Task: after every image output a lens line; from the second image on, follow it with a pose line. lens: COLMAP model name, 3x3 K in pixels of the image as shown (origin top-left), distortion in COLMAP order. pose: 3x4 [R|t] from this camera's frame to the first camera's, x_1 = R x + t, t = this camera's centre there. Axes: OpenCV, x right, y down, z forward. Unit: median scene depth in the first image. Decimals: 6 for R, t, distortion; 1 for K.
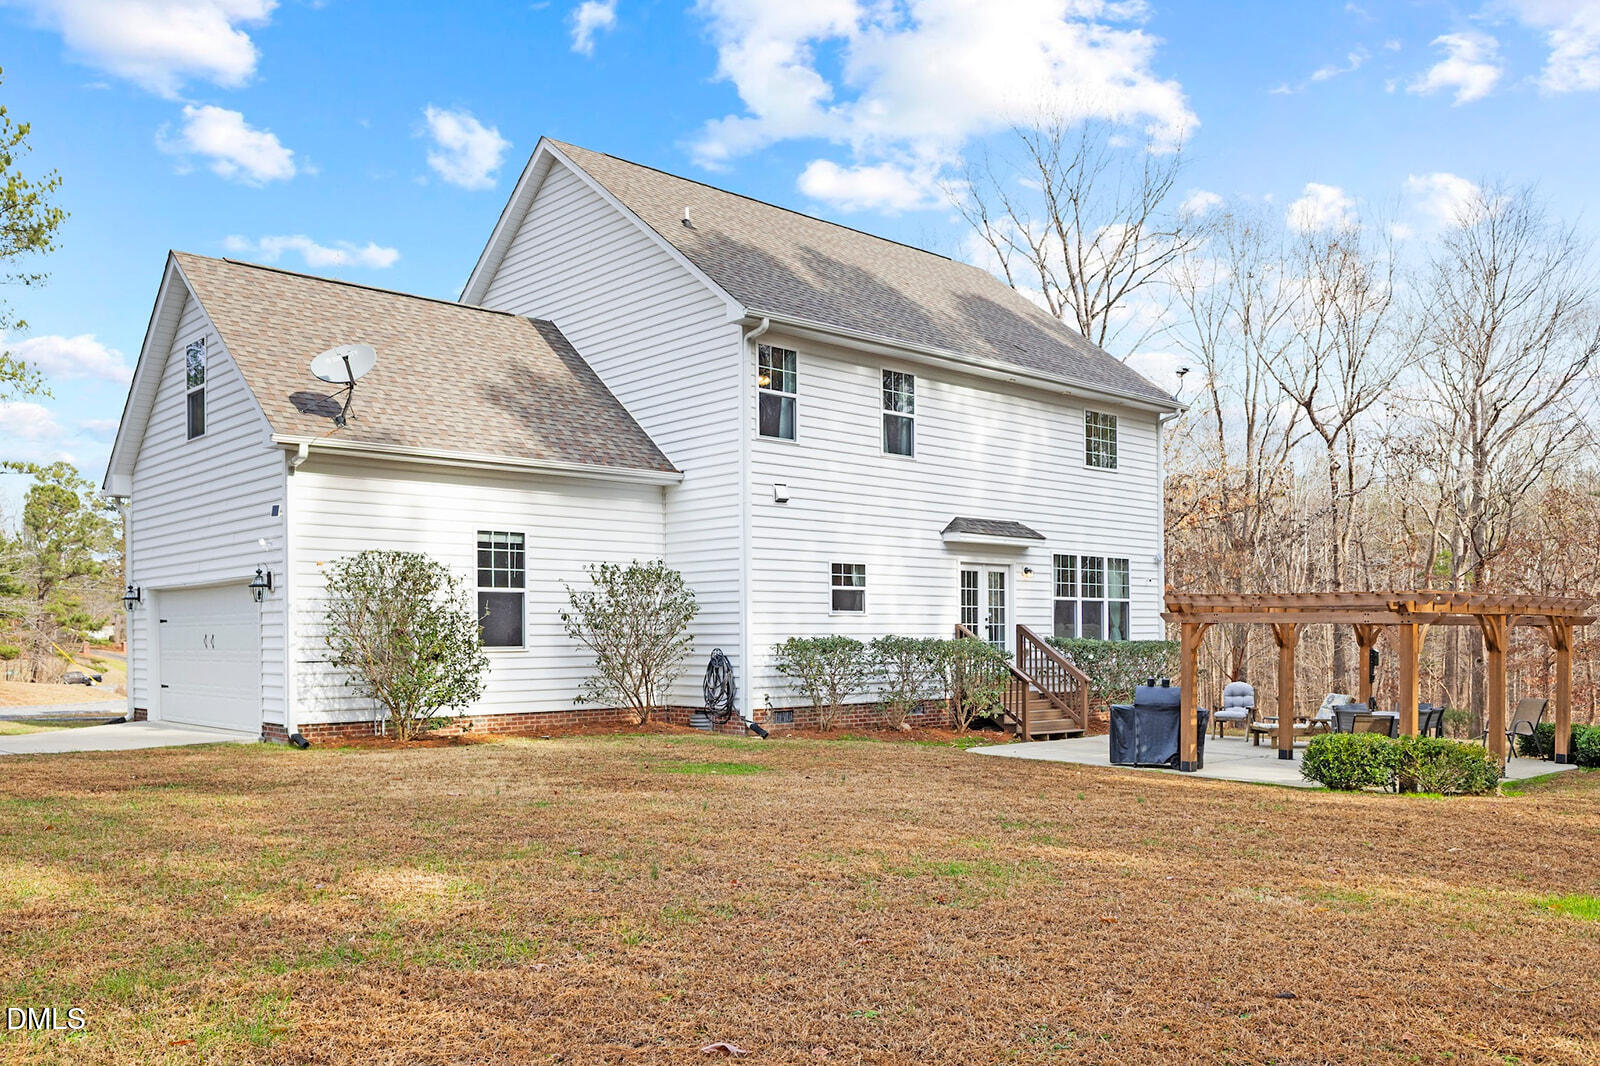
lens RADIAL K [[1294.8, 0, 800.0], [0, 1294.8, 533.0], [0, 0, 1]] dist [-0.000814, 0.000108]
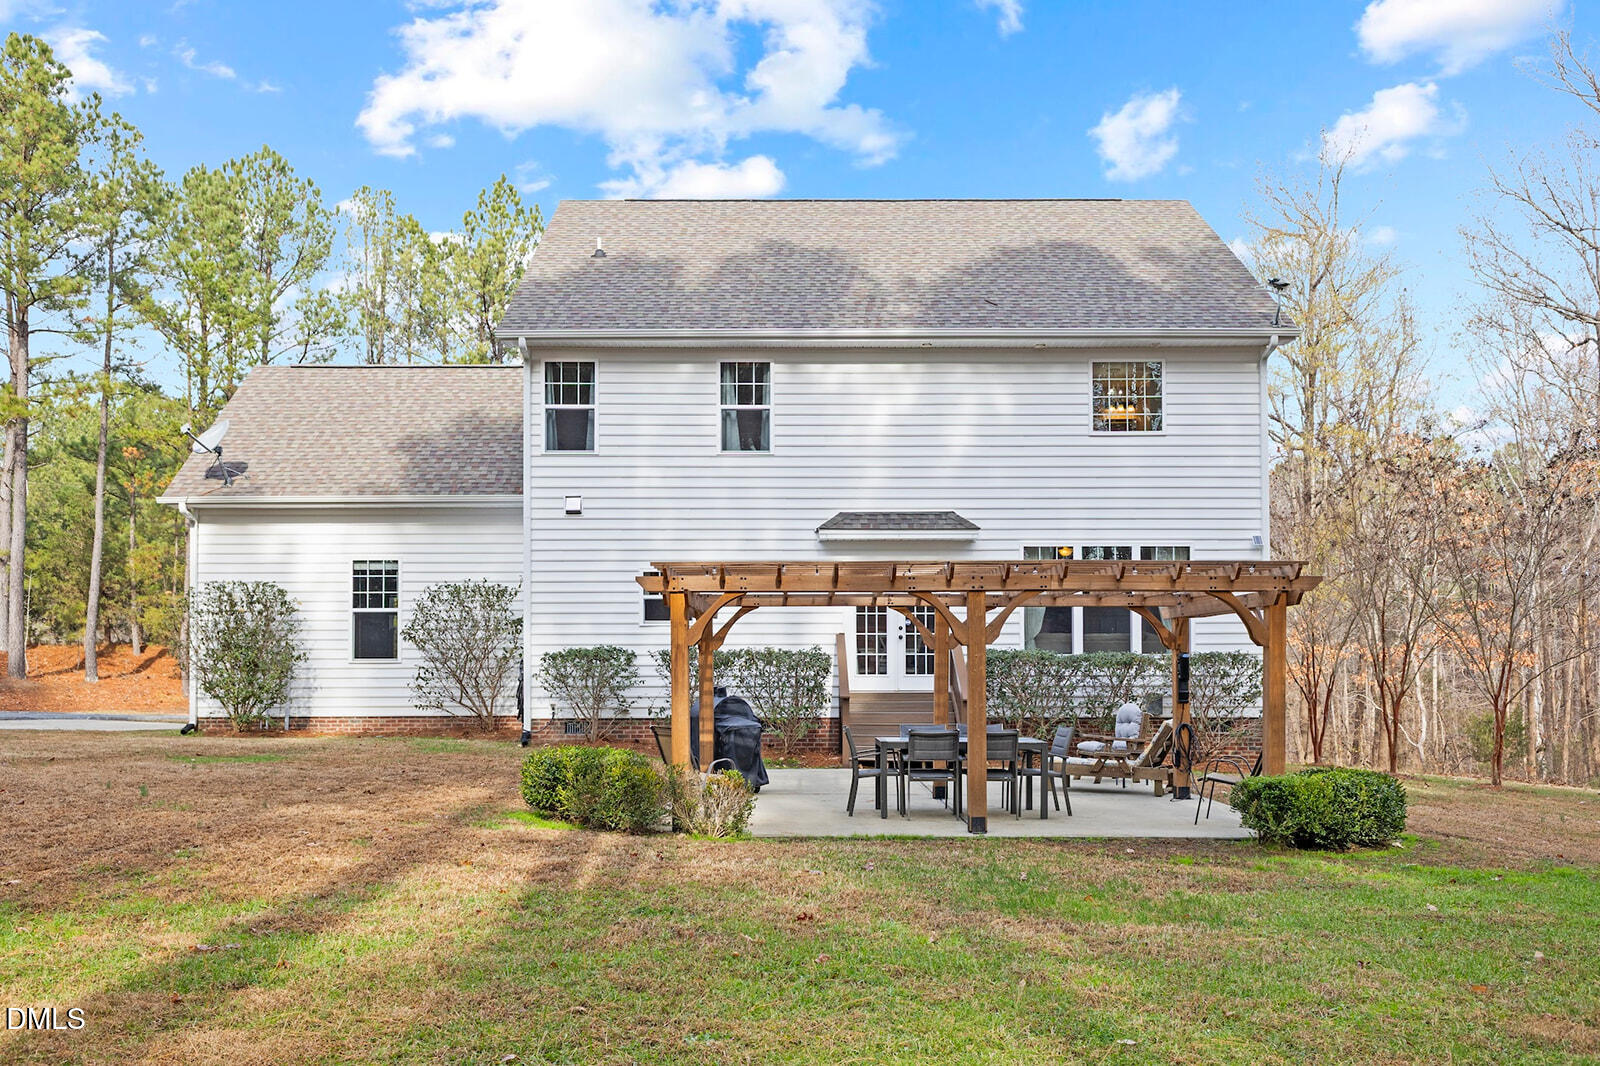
lens RADIAL K [[1294.8, 0, 800.0], [0, 1294.8, 533.0], [0, 0, 1]] dist [-0.000814, 0.000108]
pose [[0.726295, -0.077829, -0.682962, 0.792866], [0.052435, 0.996947, -0.057849, 0.058049], [0.685380, 0.006205, 0.728159, 0.383580]]
